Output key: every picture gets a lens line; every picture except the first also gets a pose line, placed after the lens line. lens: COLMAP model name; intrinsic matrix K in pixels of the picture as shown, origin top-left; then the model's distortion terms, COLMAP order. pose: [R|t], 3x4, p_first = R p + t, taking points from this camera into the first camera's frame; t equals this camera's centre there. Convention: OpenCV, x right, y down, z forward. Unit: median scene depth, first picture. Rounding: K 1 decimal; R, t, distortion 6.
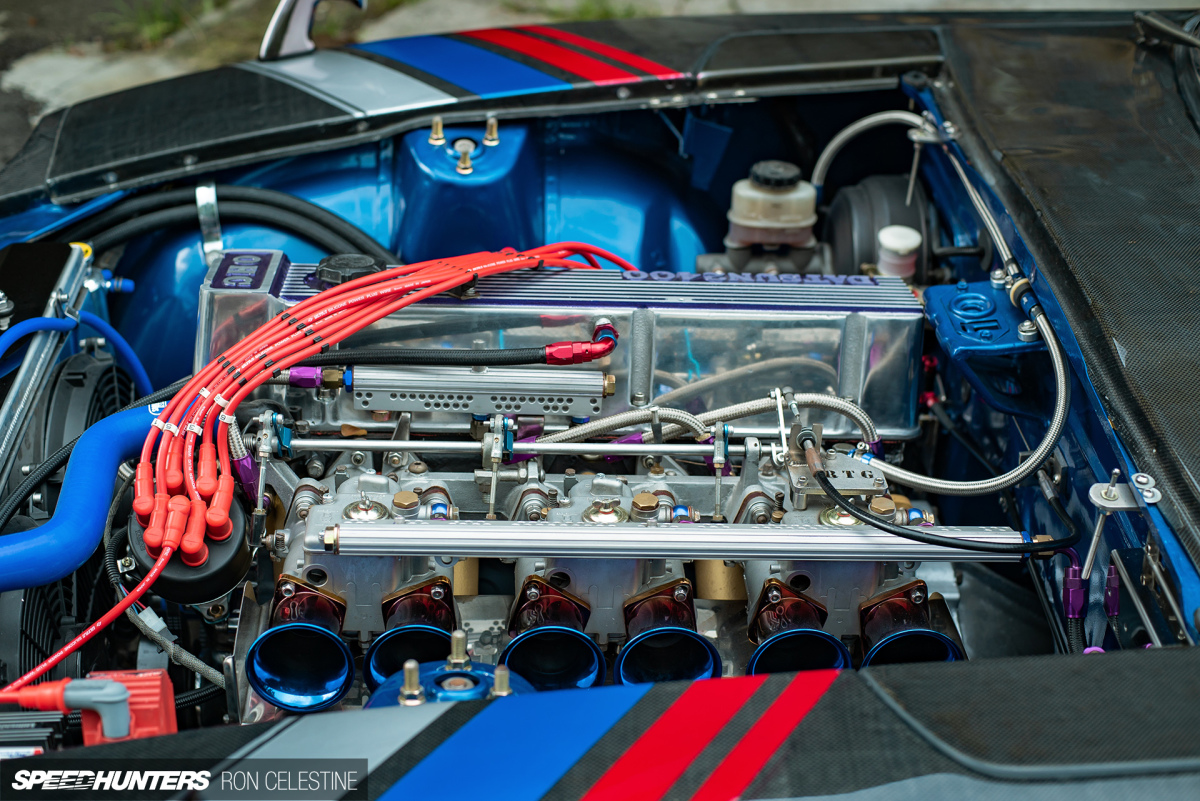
lens RADIAL K [[1771.0, 0, 600.0], [0, 1771.0, 400.5], [0, 0, 1]] dist [-0.219627, 0.031777]
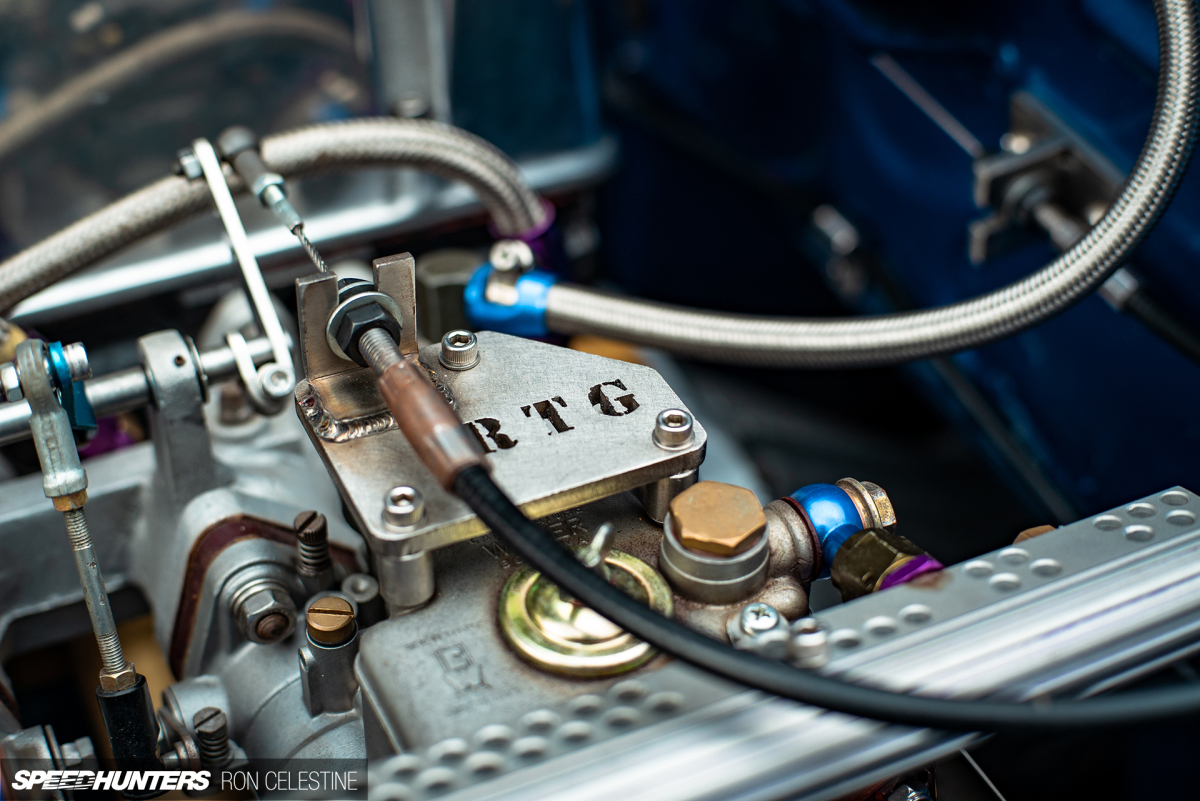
lens RADIAL K [[1771.0, 0, 600.0], [0, 1771.0, 400.5], [0, 0, 1]] dist [-0.219627, 0.031777]
pose [[0.920326, -0.270702, 0.282348, 0.068990], [0.201963, 0.947037, 0.249665, -0.025377], [-0.334979, -0.172749, 0.926254, 0.711620]]
